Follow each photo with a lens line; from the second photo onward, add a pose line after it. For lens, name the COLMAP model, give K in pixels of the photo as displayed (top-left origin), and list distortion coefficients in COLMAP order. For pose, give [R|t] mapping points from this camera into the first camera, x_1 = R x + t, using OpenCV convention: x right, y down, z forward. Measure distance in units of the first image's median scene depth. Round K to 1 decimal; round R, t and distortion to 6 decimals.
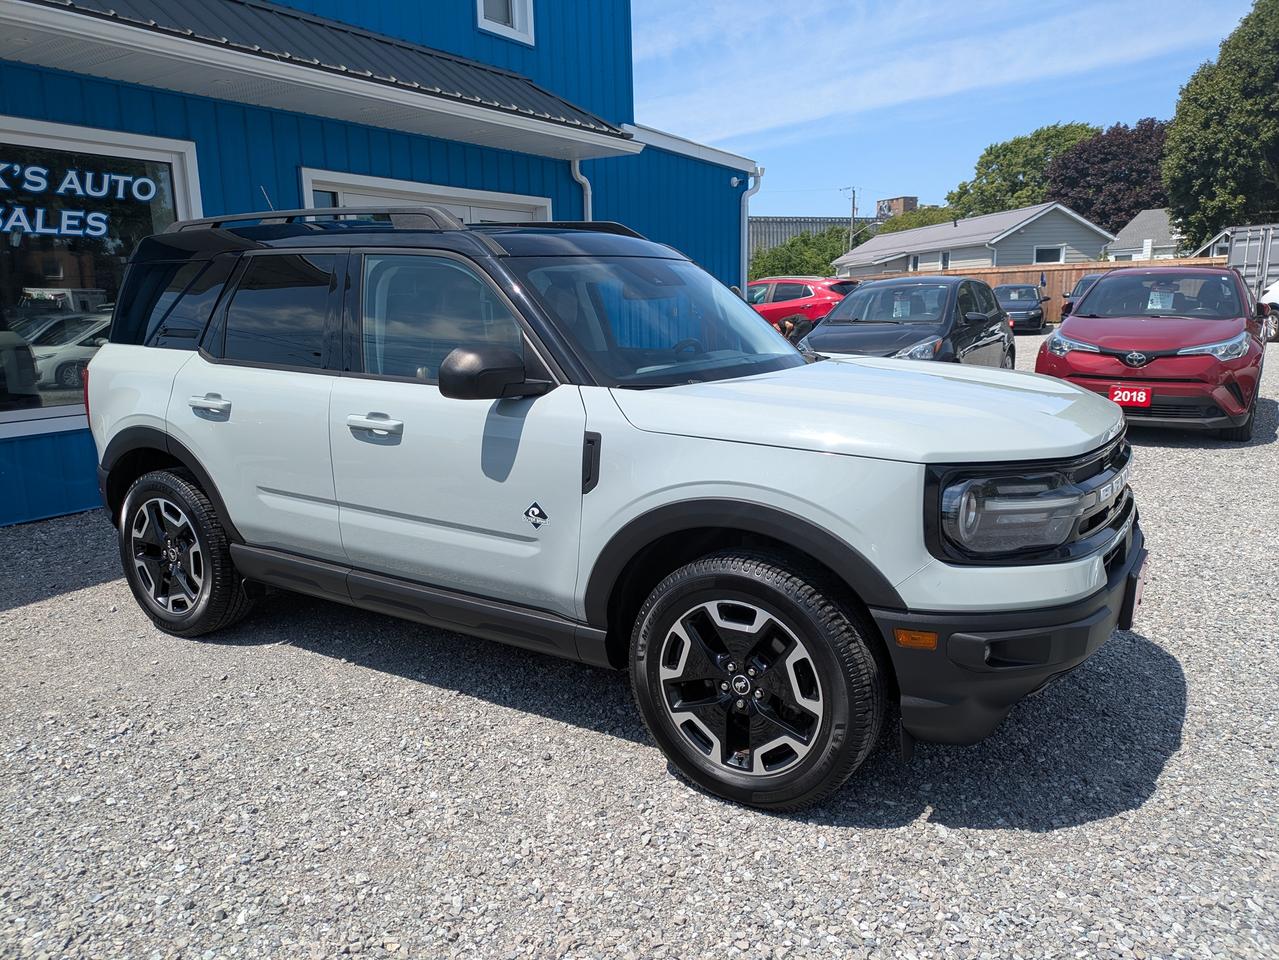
lens RADIAL K [[964.6, 0, 618.5], [0, 964.6, 476.1], [0, 0, 1]] dist [0.026145, 0.006946]
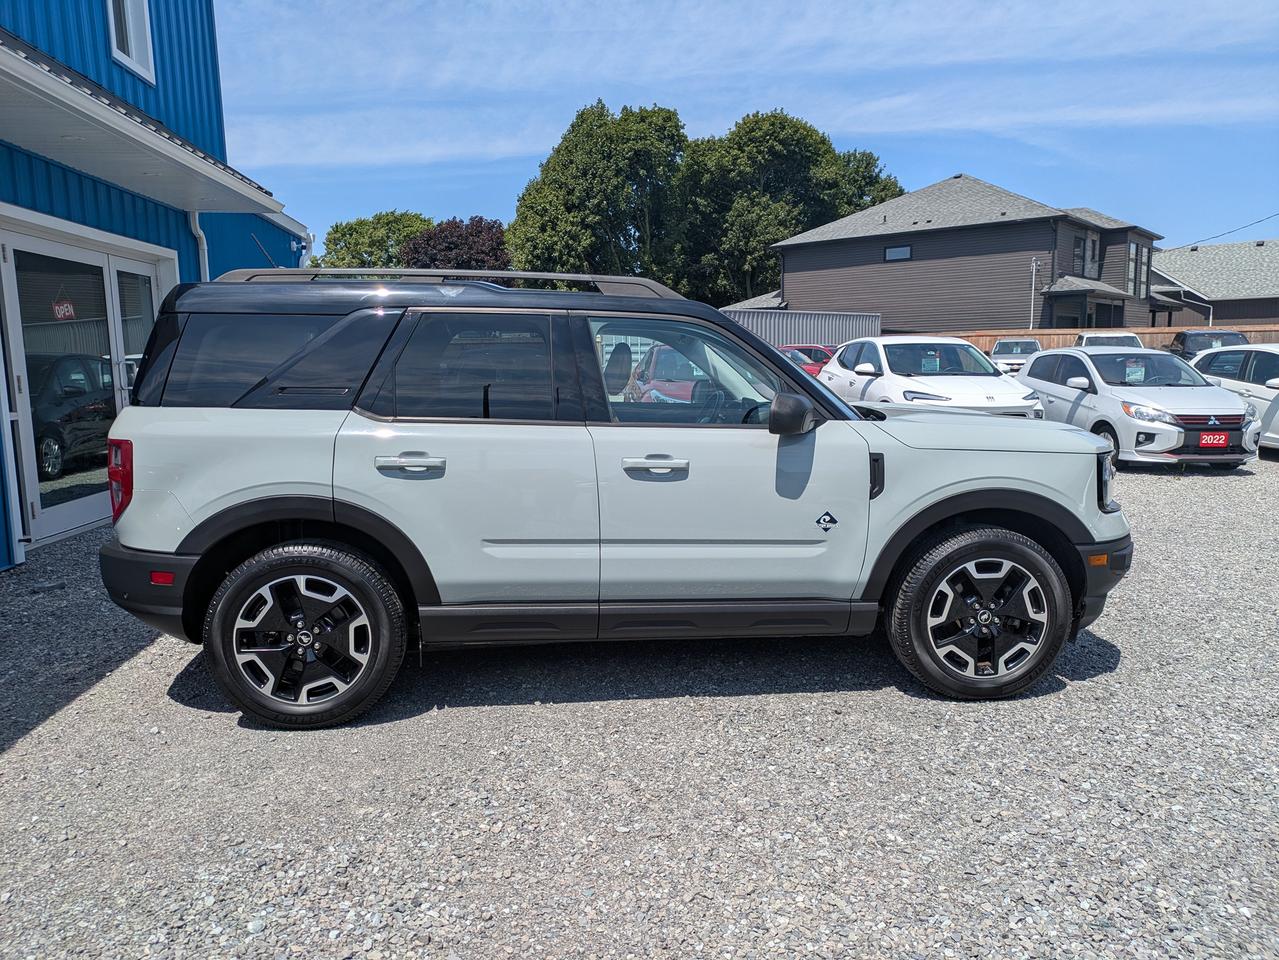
lens RADIAL K [[964.6, 0, 640.3], [0, 964.6, 486.3], [0, 0, 1]] dist [0.026145, 0.006946]
pose [[0.778383, -0.072862, 0.623547, -0.789920], [0.110397, 0.993651, -0.021701, -0.004234], [-0.618007, 0.085729, 0.781484, 0.106154]]
